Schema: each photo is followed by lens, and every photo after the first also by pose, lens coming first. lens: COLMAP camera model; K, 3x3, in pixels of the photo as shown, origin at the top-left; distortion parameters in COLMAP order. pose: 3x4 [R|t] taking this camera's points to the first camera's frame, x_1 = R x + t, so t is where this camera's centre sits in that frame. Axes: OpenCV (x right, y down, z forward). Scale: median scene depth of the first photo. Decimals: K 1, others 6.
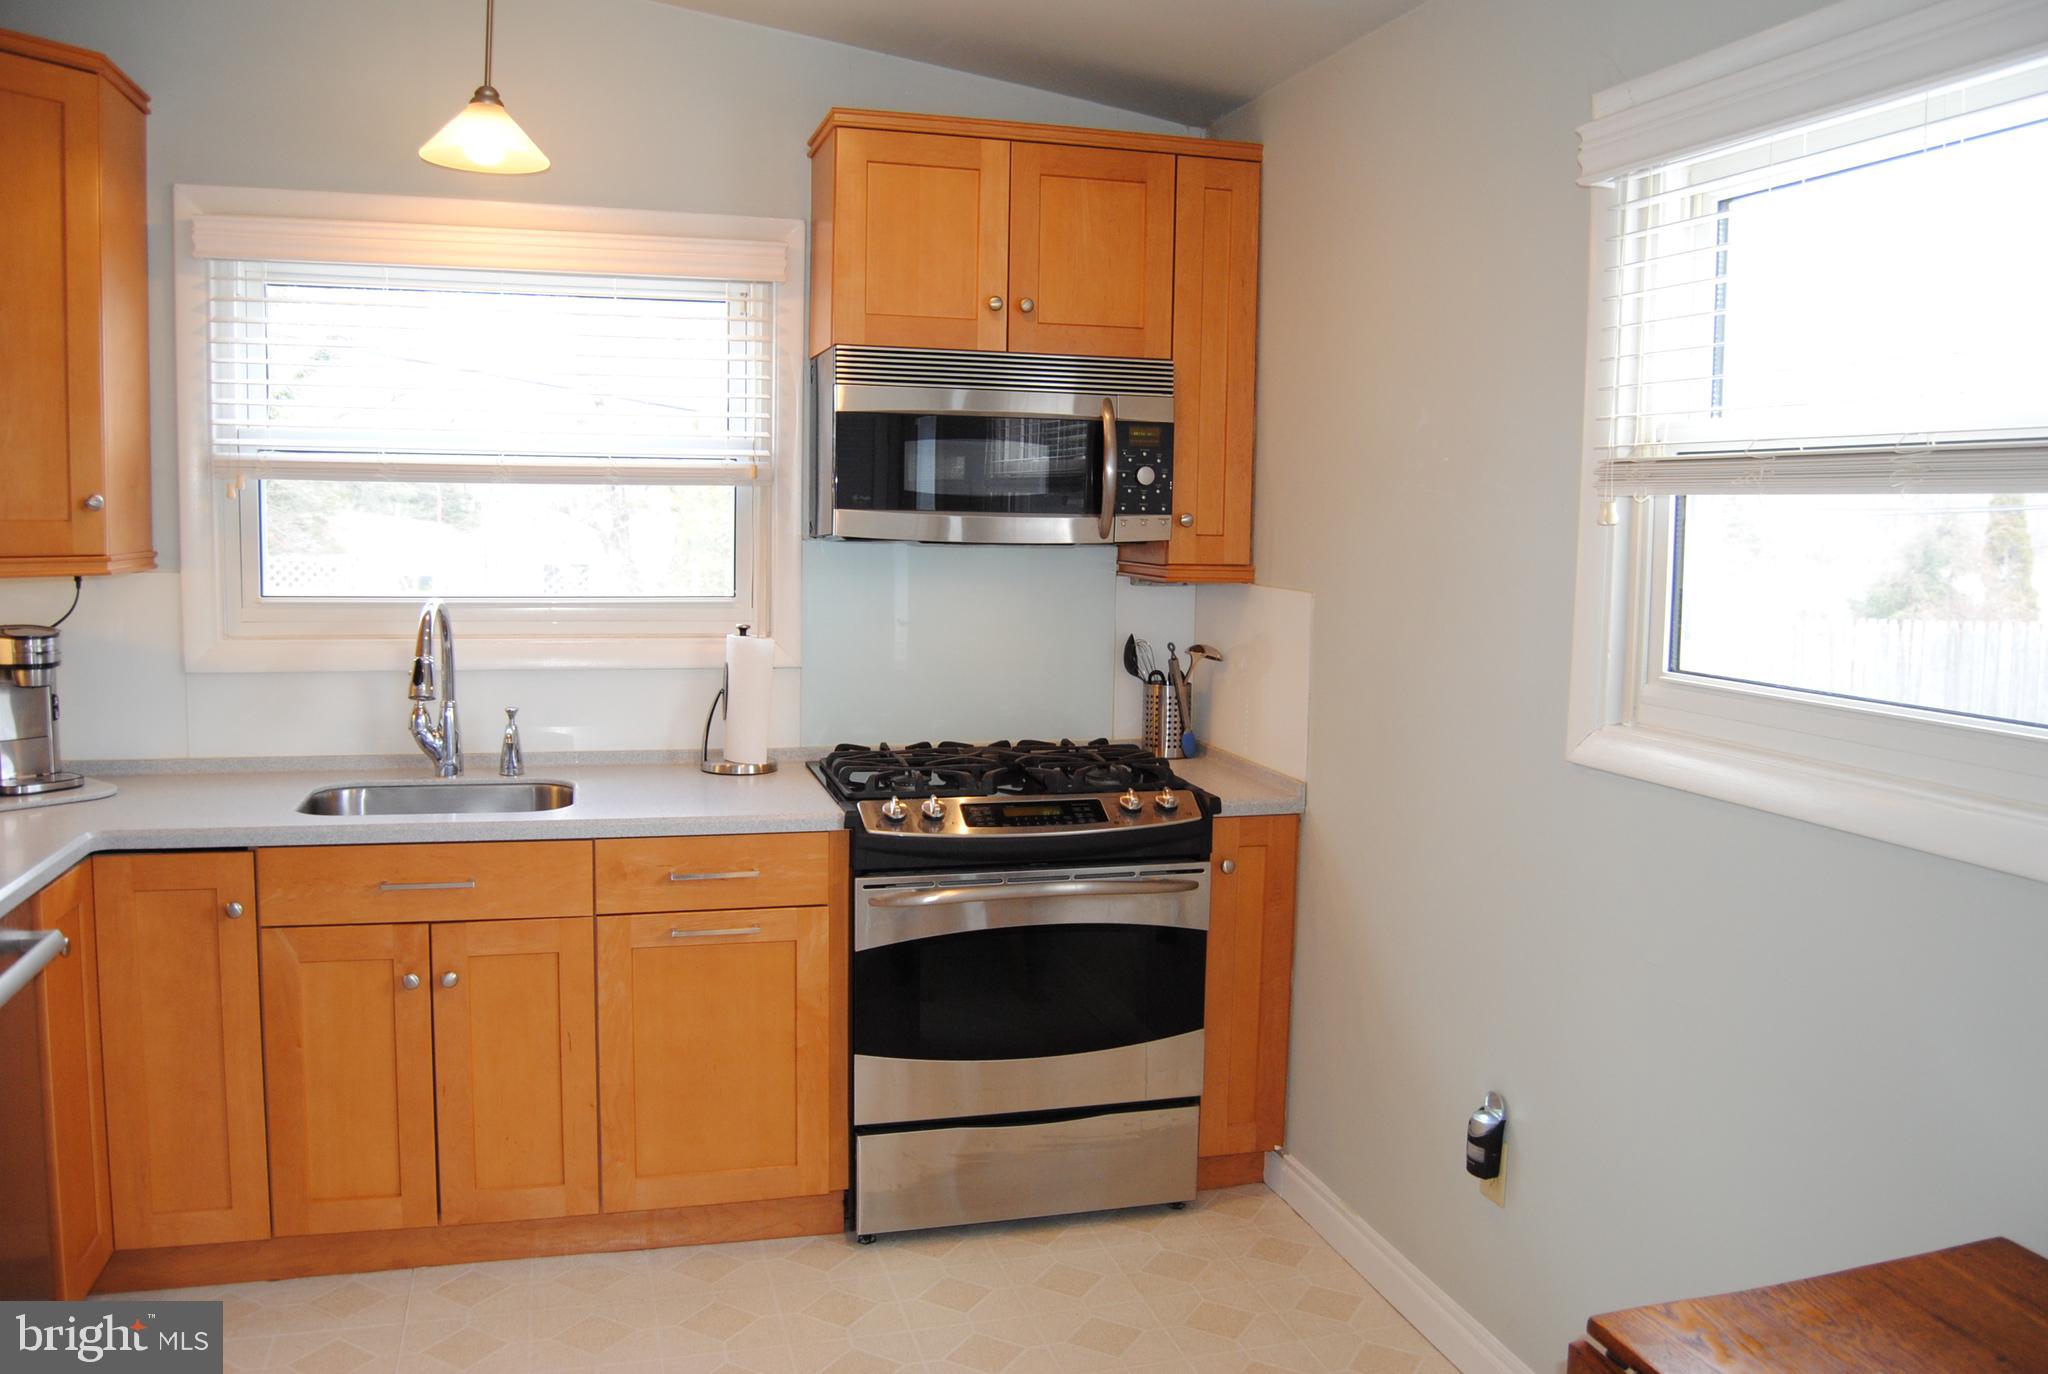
lens RADIAL K [[1590.8, 0, 1025.3], [0, 1590.8, 678.7], [0, 0, 1]] dist [-0.084456, 0.012720]
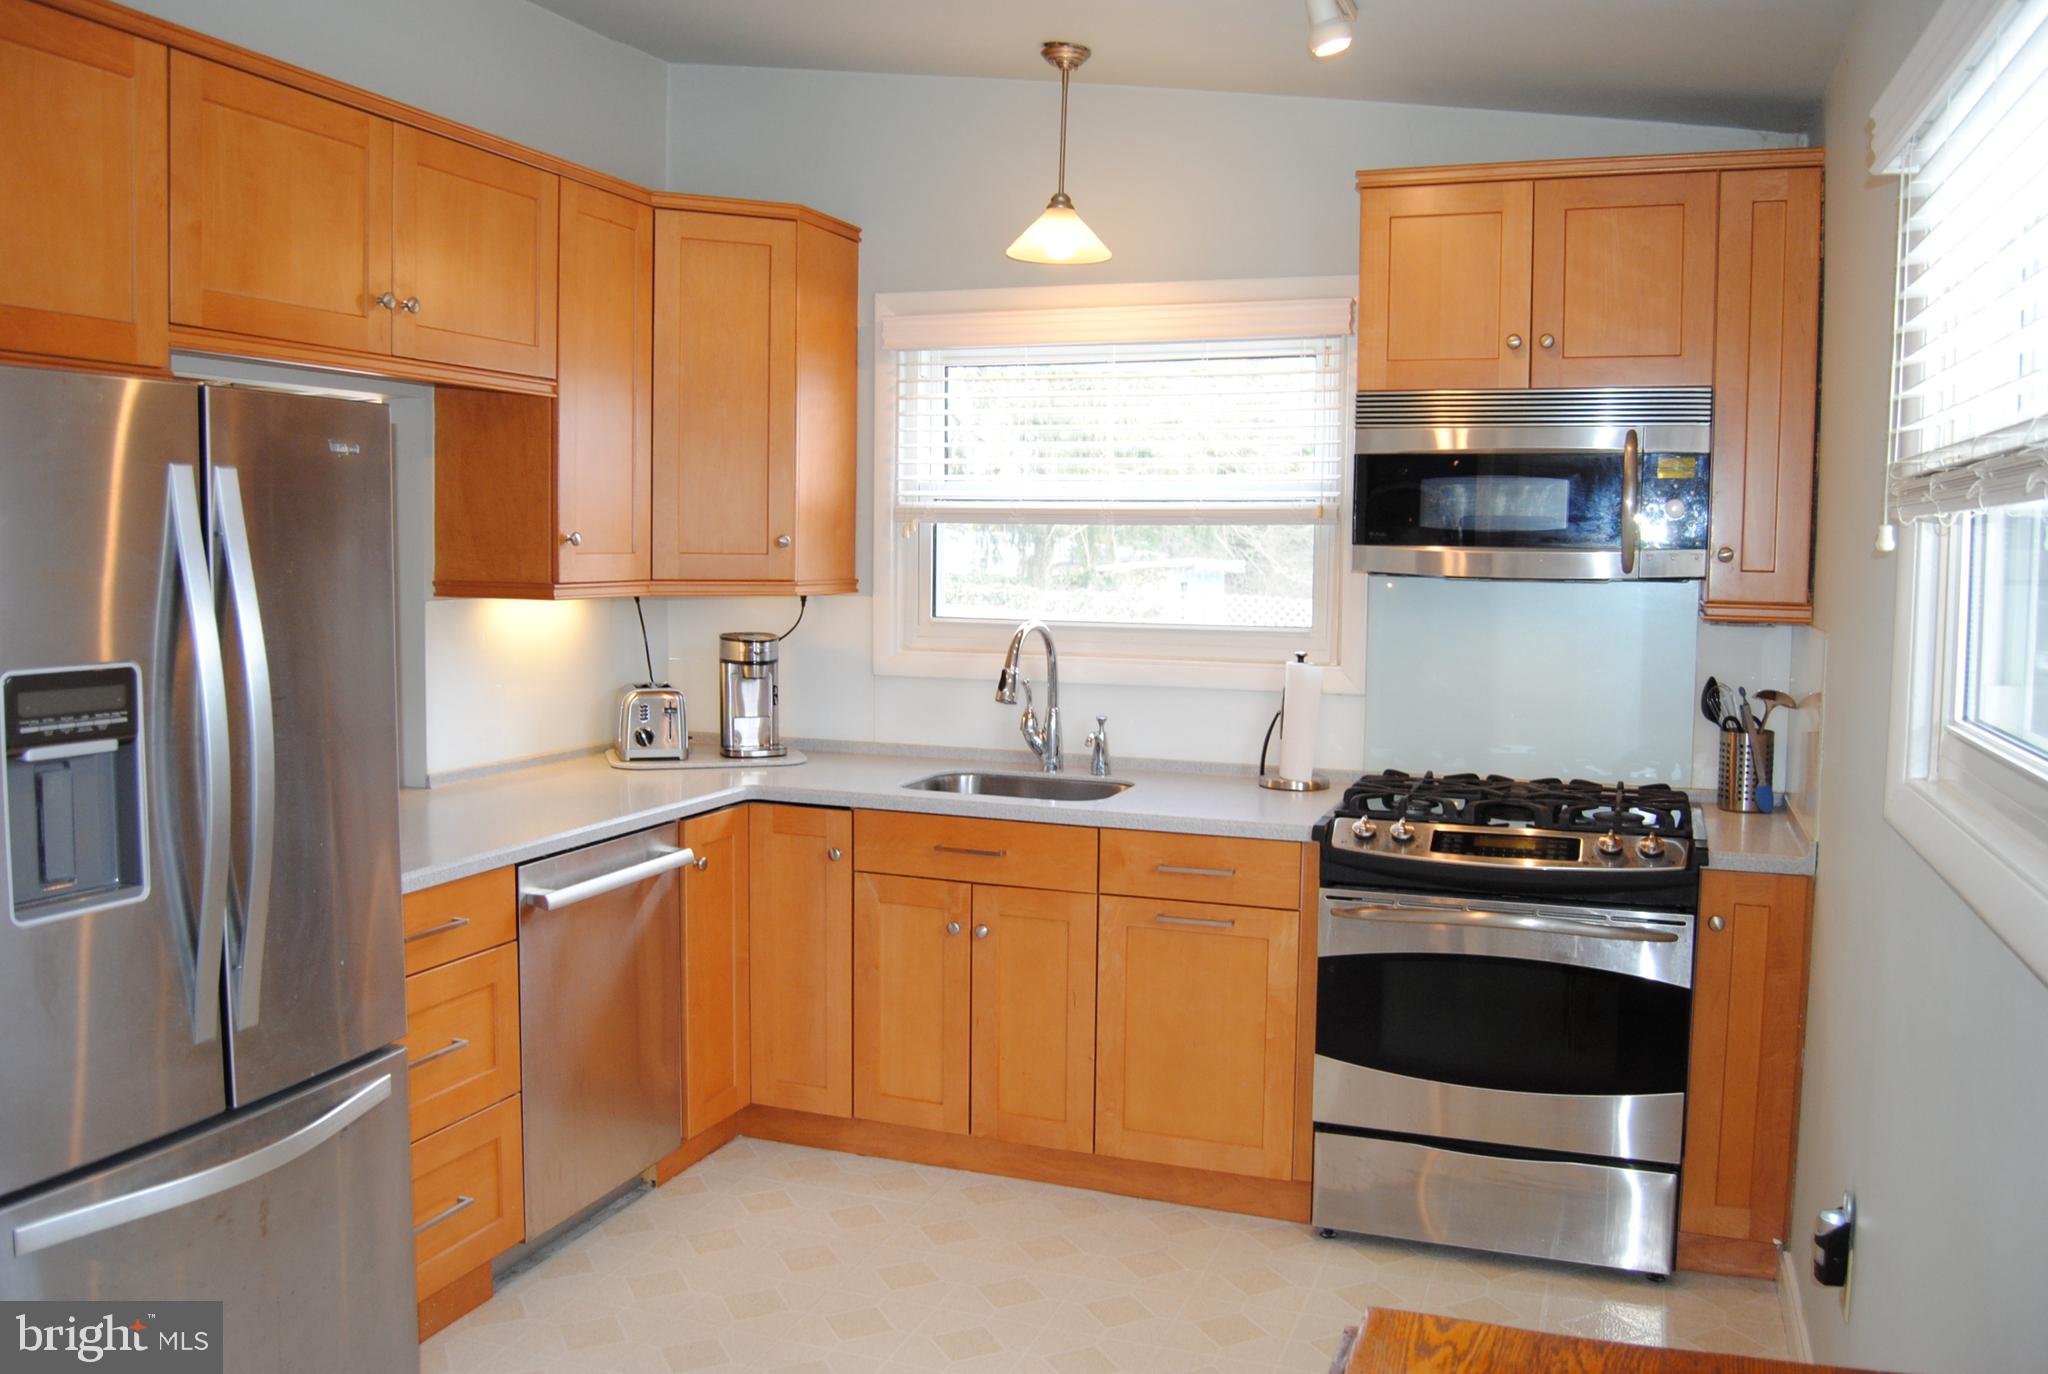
lens RADIAL K [[1612.5, 0, 1032.1], [0, 1612.5, 677.3], [0, 0, 1]] dist [-0.097235, 0.039281]
pose [[0.813709, 0.037837, -0.580039, 0.335795], [-0.056399, 0.998310, -0.013998, 0.009440], [0.578529, 0.044104, 0.814468, -0.000432]]
